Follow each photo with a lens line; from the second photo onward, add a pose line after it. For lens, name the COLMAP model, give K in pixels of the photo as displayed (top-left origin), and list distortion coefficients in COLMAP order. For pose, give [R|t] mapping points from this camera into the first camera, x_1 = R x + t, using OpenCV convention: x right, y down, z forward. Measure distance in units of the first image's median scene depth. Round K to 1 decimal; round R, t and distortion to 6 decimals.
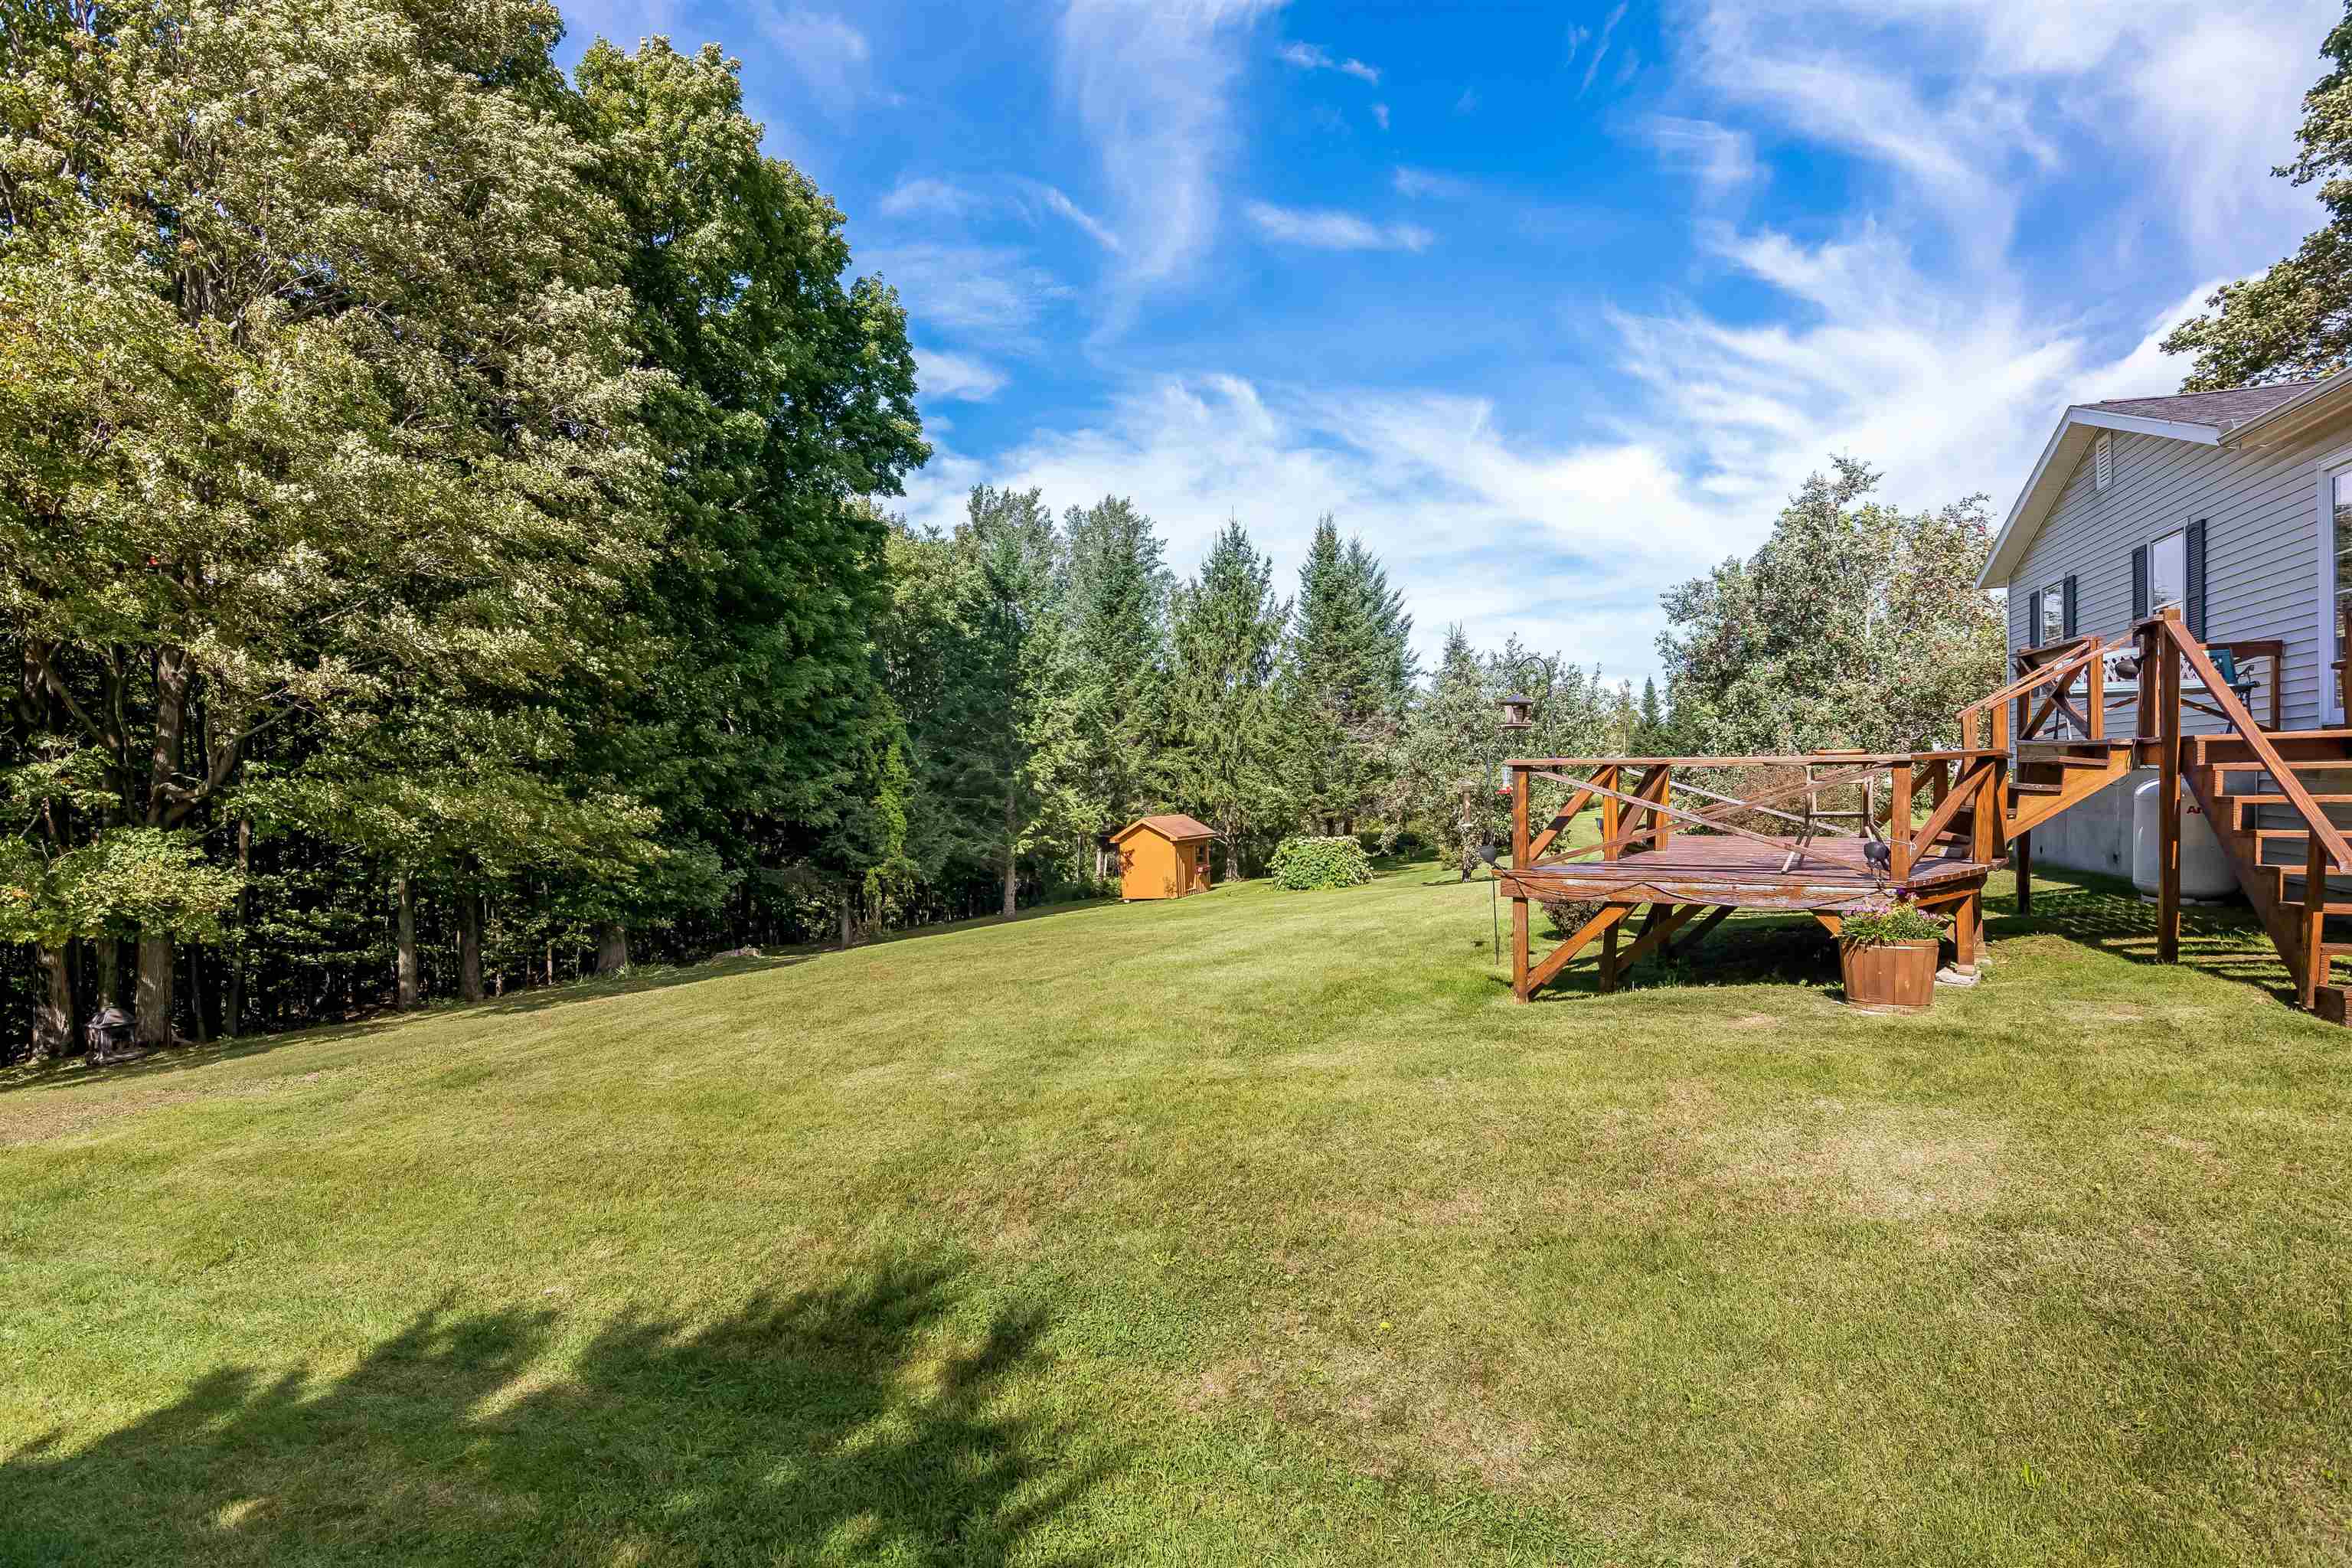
lens RADIAL K [[1156.9, 0, 1172.6], [0, 1156.9, 802.5], [0, 0, 1]] dist [-0.004867, -0.005132]
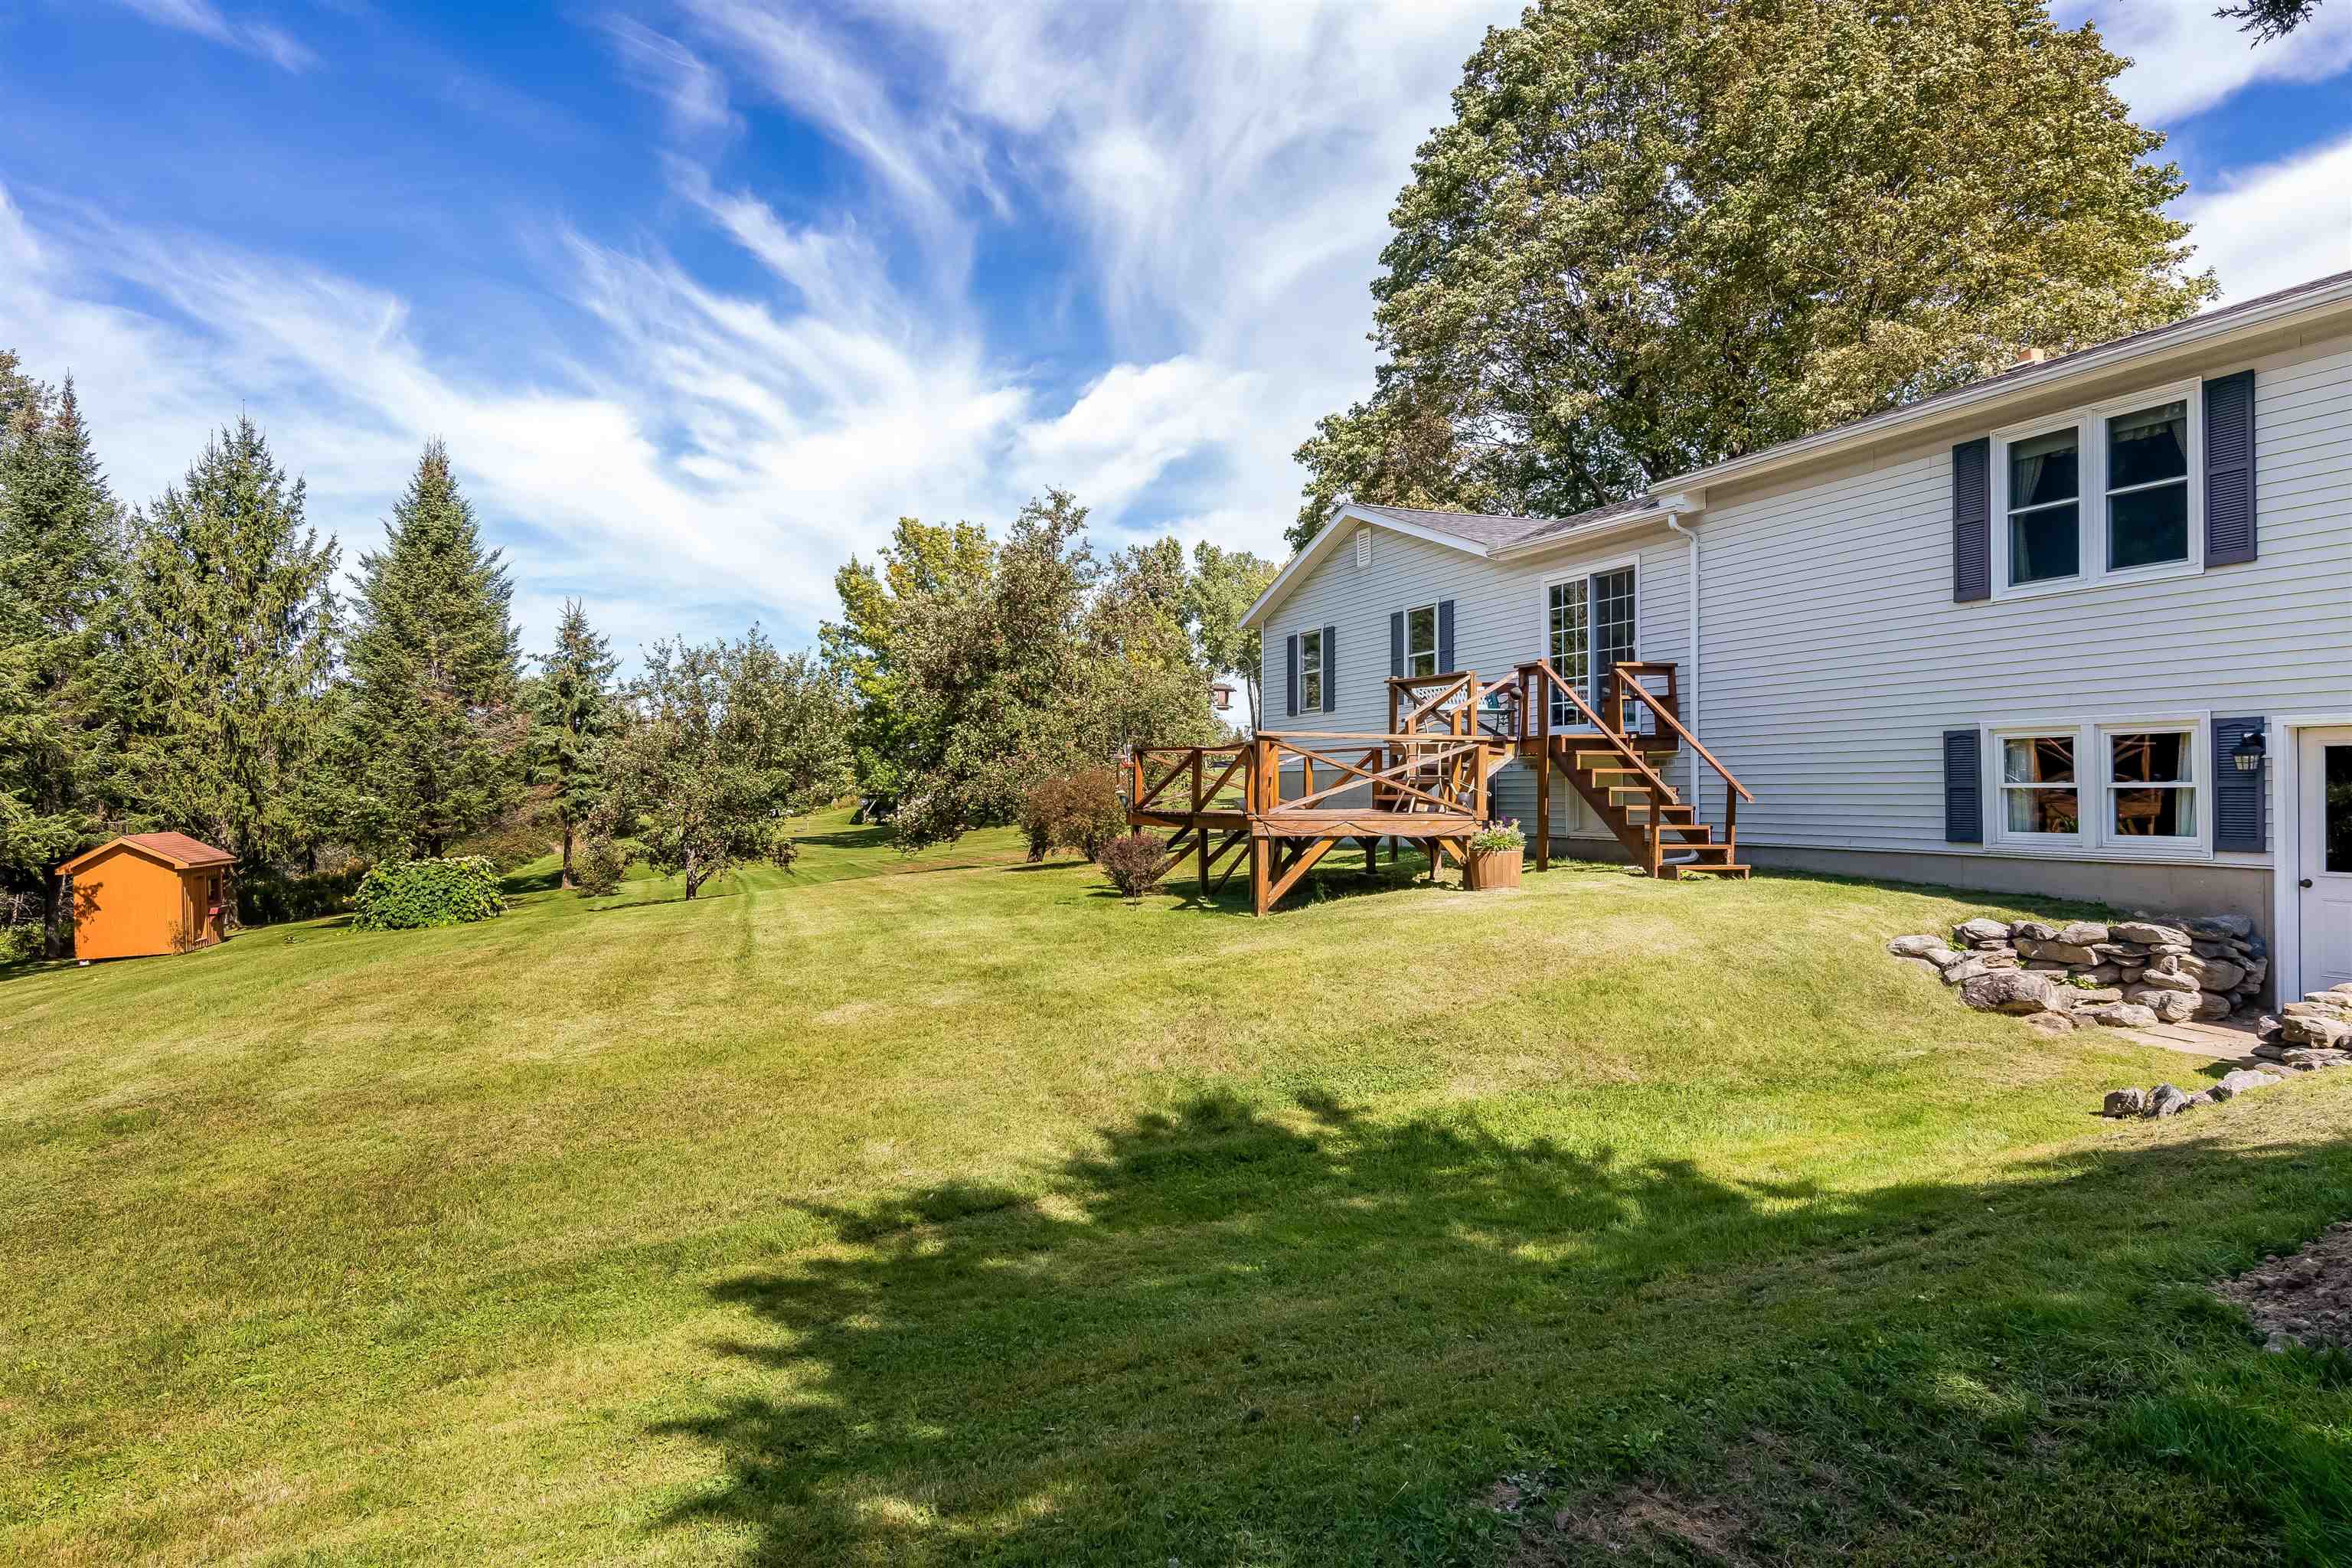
lens RADIAL K [[1412.2, 0, 1172.9], [0, 1412.2, 788.1], [0, 0, 1]] dist [0.005115, -0.009616]
pose [[0.715613, 0.018603, 0.698249, -0.147829], [0.004747, 0.999493, -0.031494, 0.012847], [-0.698481, 0.025853, 0.715161, -0.012613]]
